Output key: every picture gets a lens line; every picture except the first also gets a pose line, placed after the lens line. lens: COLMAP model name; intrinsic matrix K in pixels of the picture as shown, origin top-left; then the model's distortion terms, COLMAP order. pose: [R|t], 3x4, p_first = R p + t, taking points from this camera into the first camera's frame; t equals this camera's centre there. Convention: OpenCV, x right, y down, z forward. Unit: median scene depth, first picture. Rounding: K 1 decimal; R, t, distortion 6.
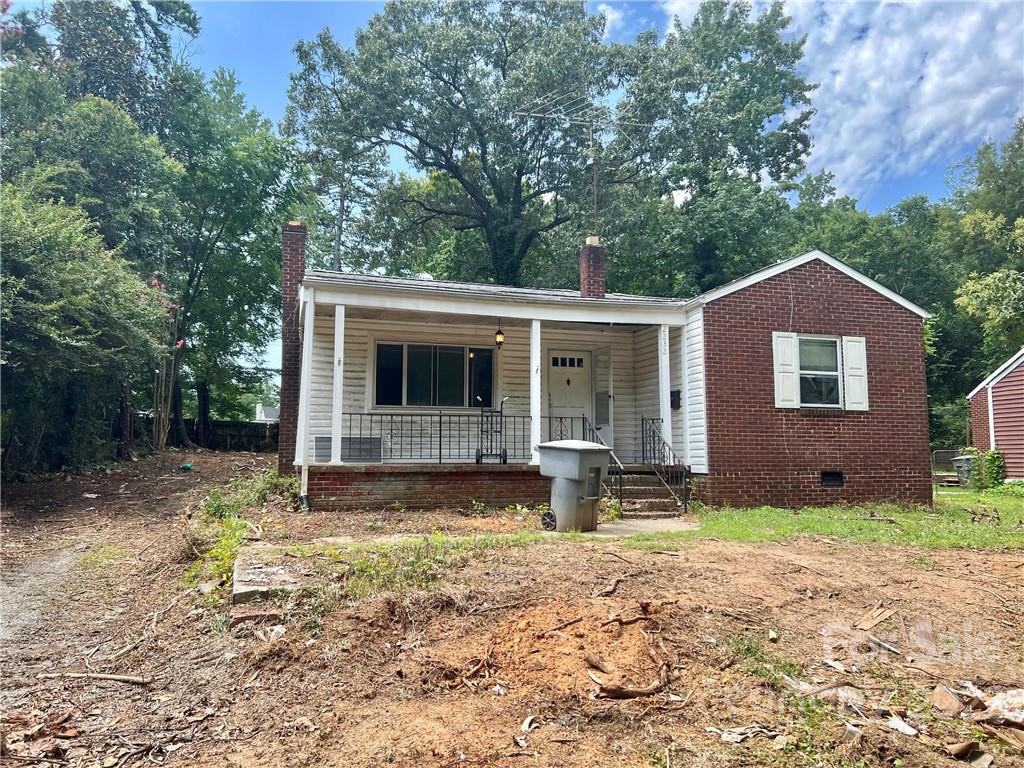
lens RADIAL K [[773.3, 0, 512.7], [0, 773.3, 384.5], [0, 0, 1]] dist [0.060199, -0.059383]
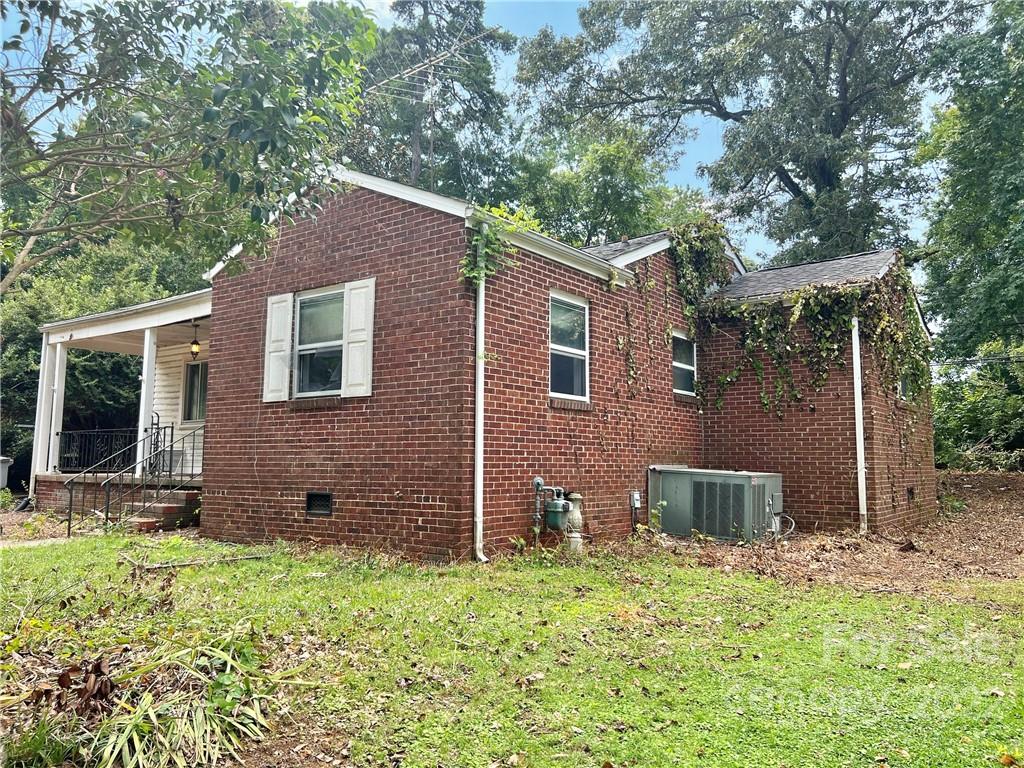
lens RADIAL K [[773.3, 0, 507.3], [0, 773.3, 380.2], [0, 0, 1]] dist [0.060199, -0.059383]
pose [[0.590947, -0.084277, -0.802296, 1.014877], [0.074431, 0.995982, -0.049800, 0.060096], [0.803270, -0.030286, 0.594845, 0.725668]]
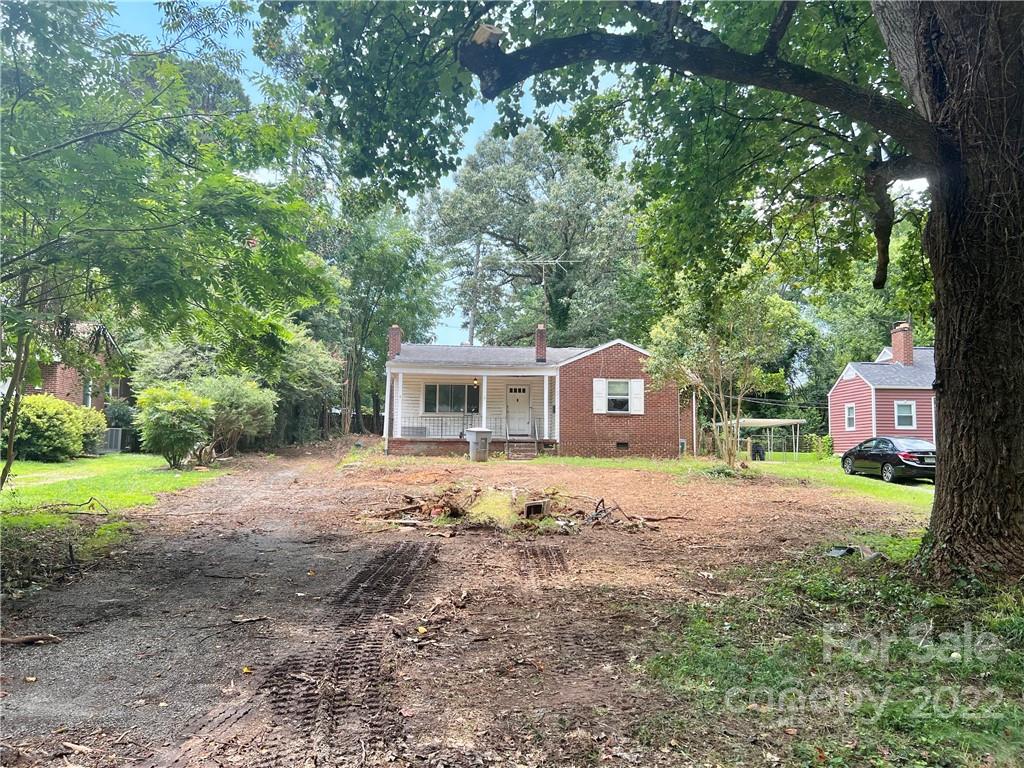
lens RADIAL K [[773.3, 0, 515.9], [0, 773.3, 386.2], [0, 0, 1]] dist [0.060199, -0.059383]
pose [[0.974583, -0.011050, -0.223755, 0.591255], [0.014175, 0.999823, 0.012365, -0.073725], [0.223579, -0.015222, 0.974567, -1.134576]]
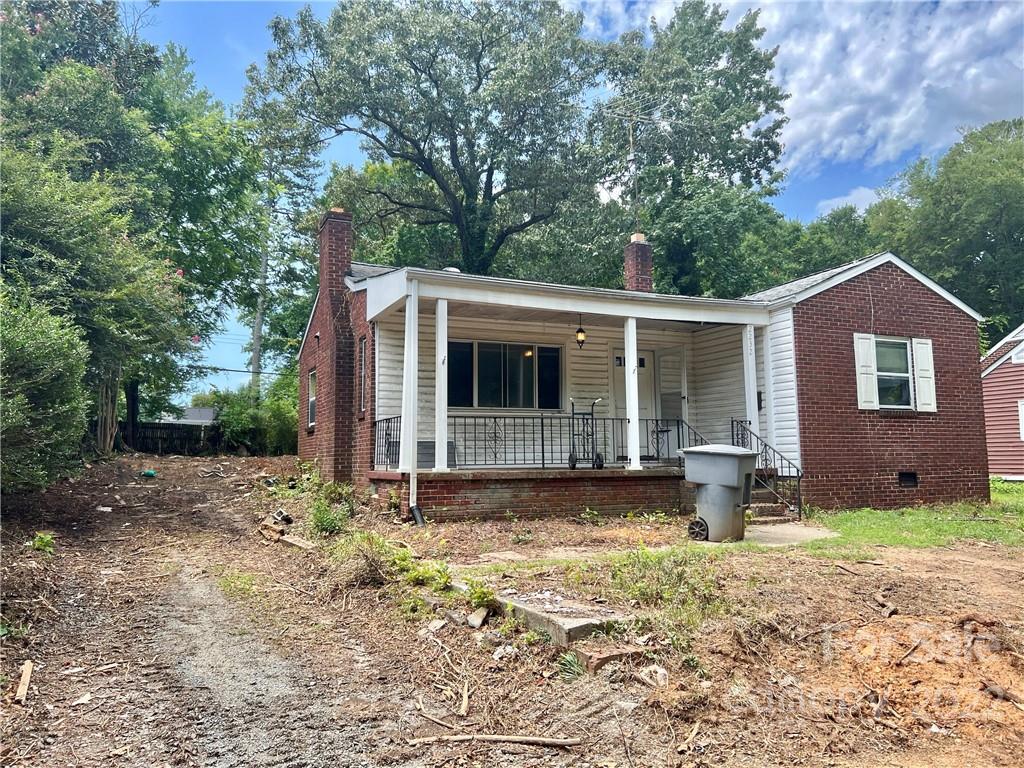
lens RADIAL K [[773.3, 0, 515.0], [0, 773.3, 380.8], [0, 0, 1]] dist [0.060199, -0.059383]
pose [[0.990797, 0.003266, 0.135314, -0.226661], [-0.002755, 0.999988, -0.003965, -0.001303], [-0.135325, 0.003556, 0.990795, 0.064484]]
